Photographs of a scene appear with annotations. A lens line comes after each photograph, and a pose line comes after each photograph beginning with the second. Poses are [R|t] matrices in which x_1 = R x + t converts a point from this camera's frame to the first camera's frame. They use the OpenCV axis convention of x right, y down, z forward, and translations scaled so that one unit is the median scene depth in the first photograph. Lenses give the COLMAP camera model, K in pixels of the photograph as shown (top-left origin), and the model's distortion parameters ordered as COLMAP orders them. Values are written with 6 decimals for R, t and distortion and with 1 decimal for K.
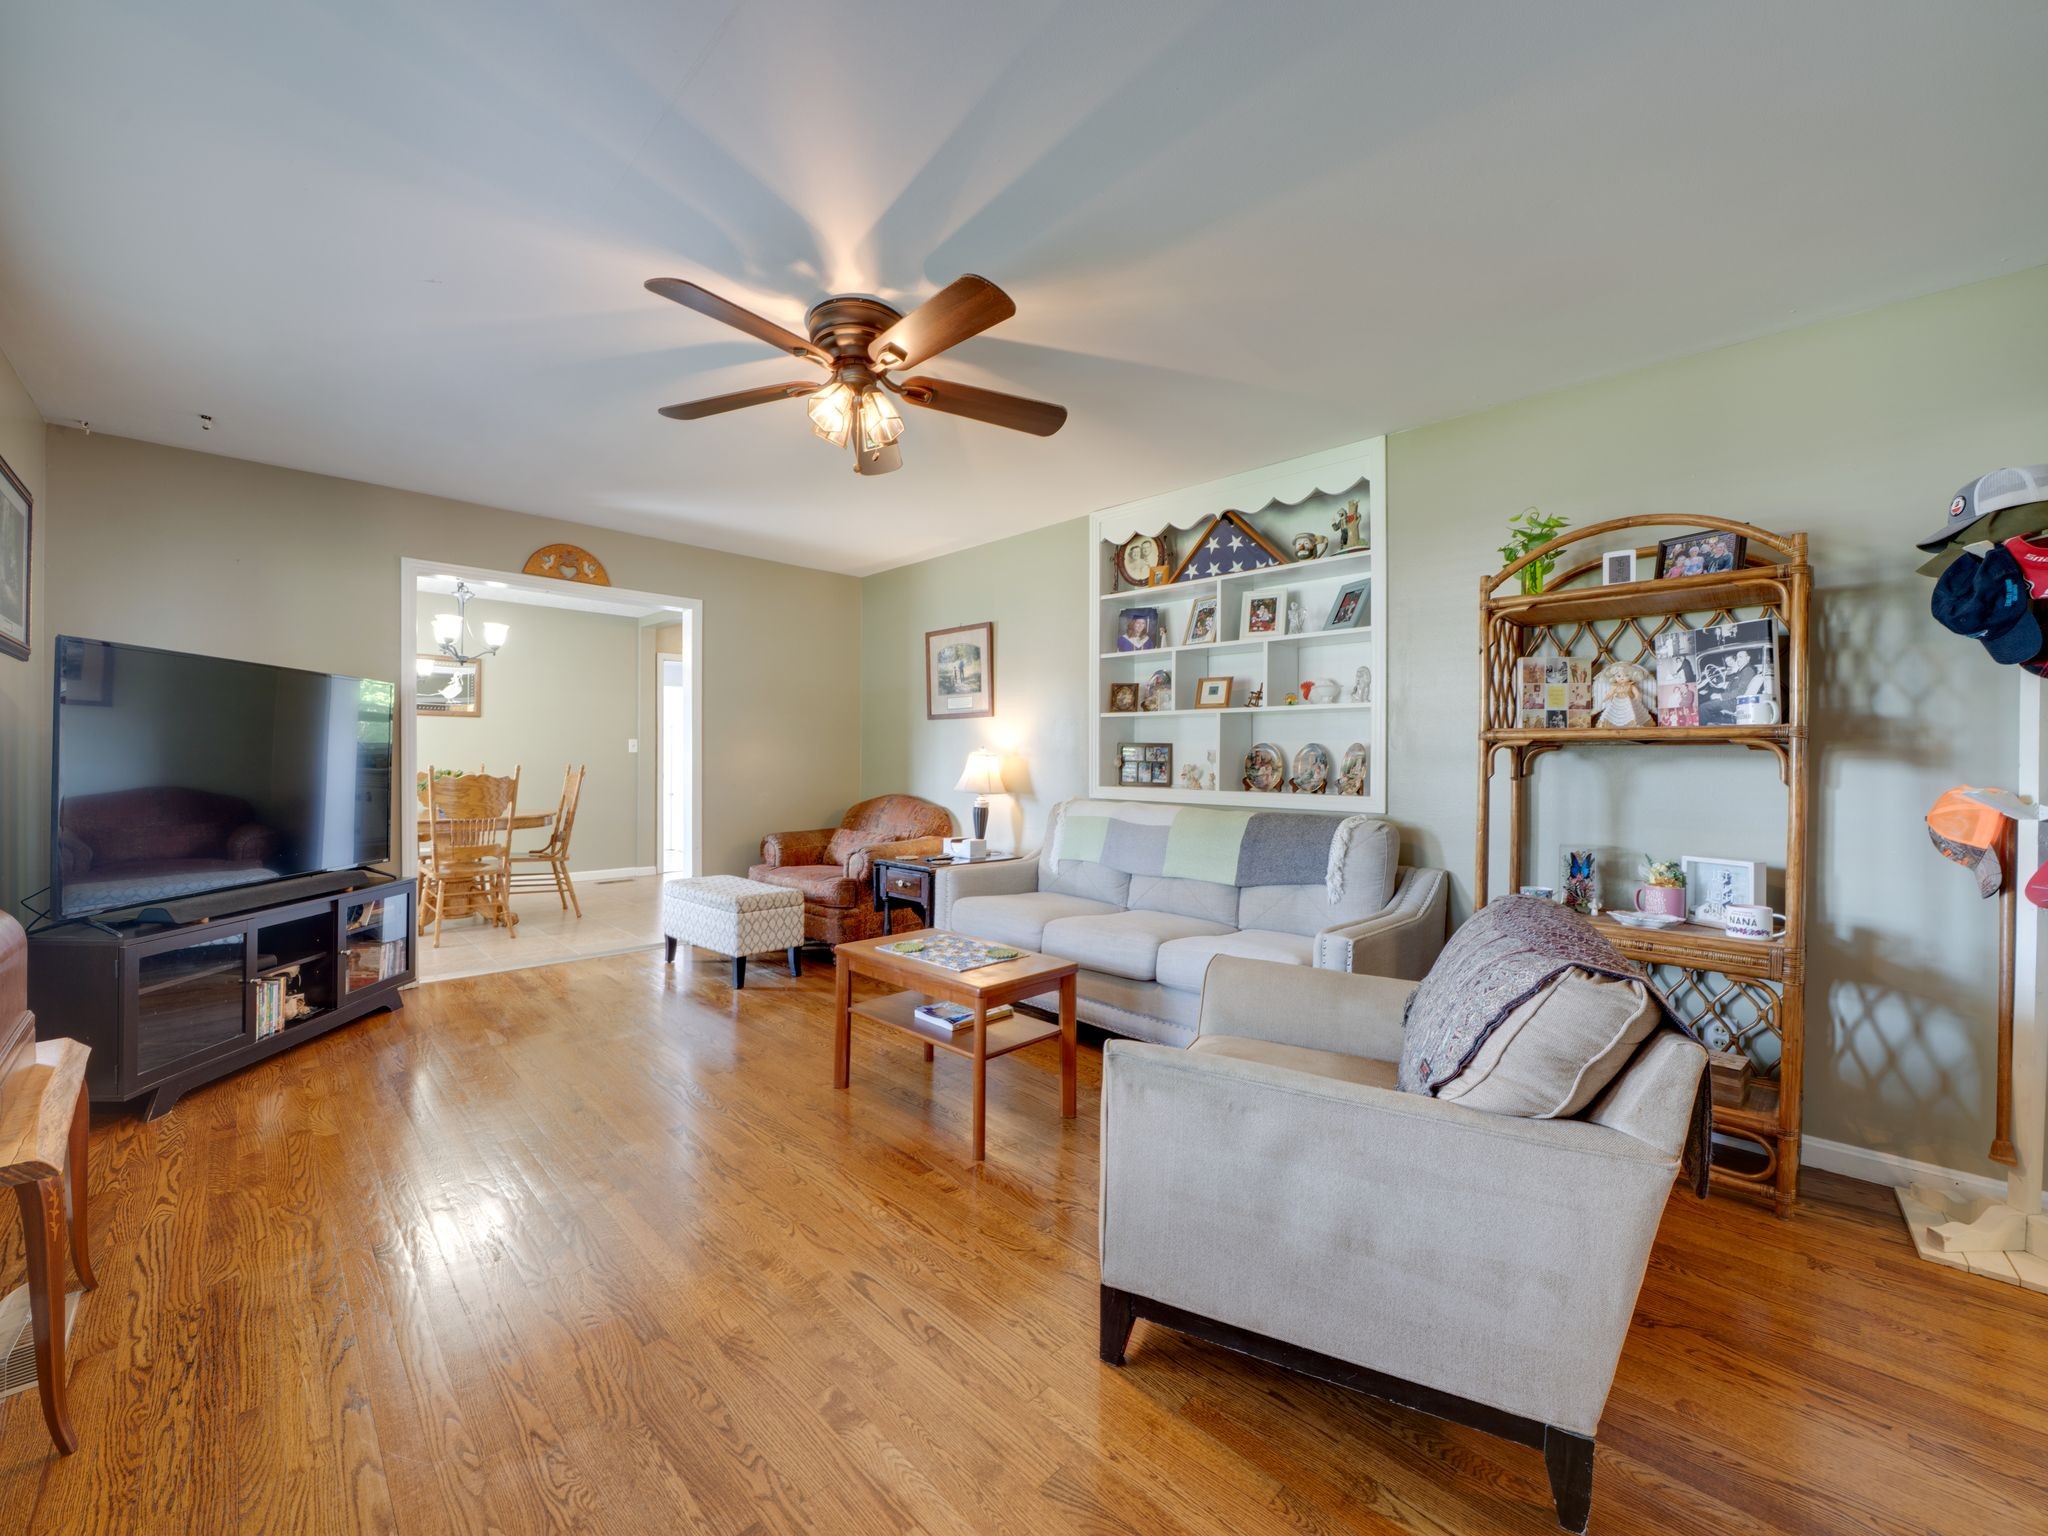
lens RADIAL K [[834.7, 0, 999.9], [0, 834.7, 763.4], [0, 0, 1]] dist [-0.000961, -0.000152]
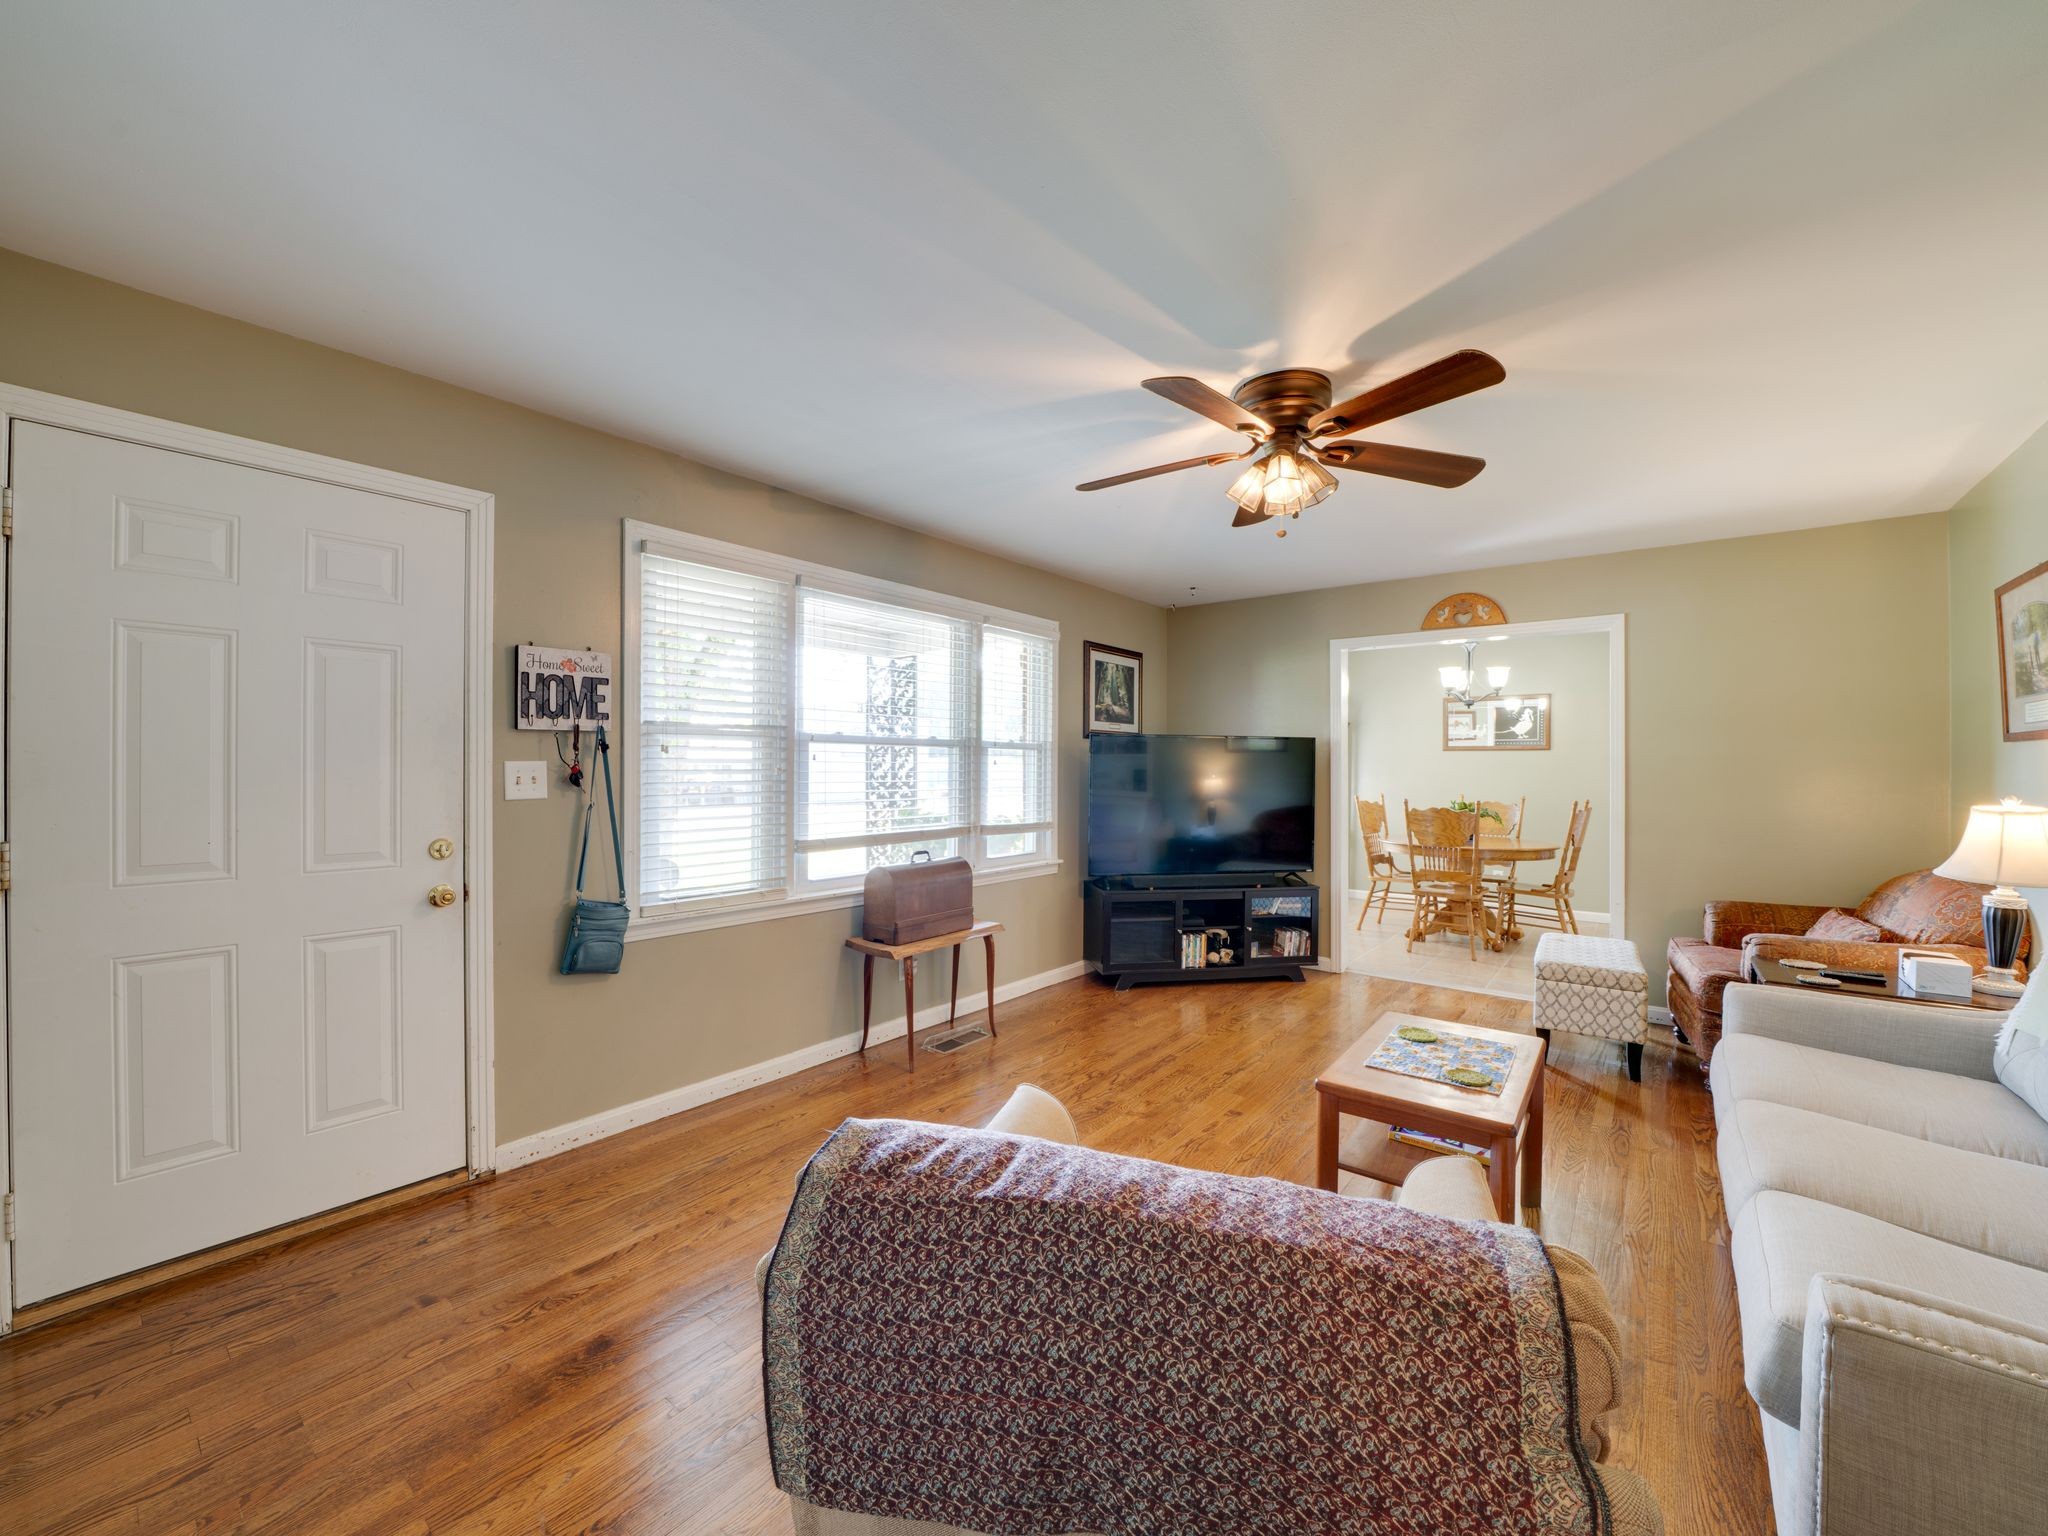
lens RADIAL K [[841.5, 0, 1015.4], [0, 841.5, 777.9], [0, 0, 1]] dist [-0.006849, -0.000118]
pose [[0.111777, 0.006999, -0.993709, 0.496235], [-0.005164, 0.999966, 0.006462, -0.035333], [0.993720, 0.004409, 0.111809, 0.339818]]
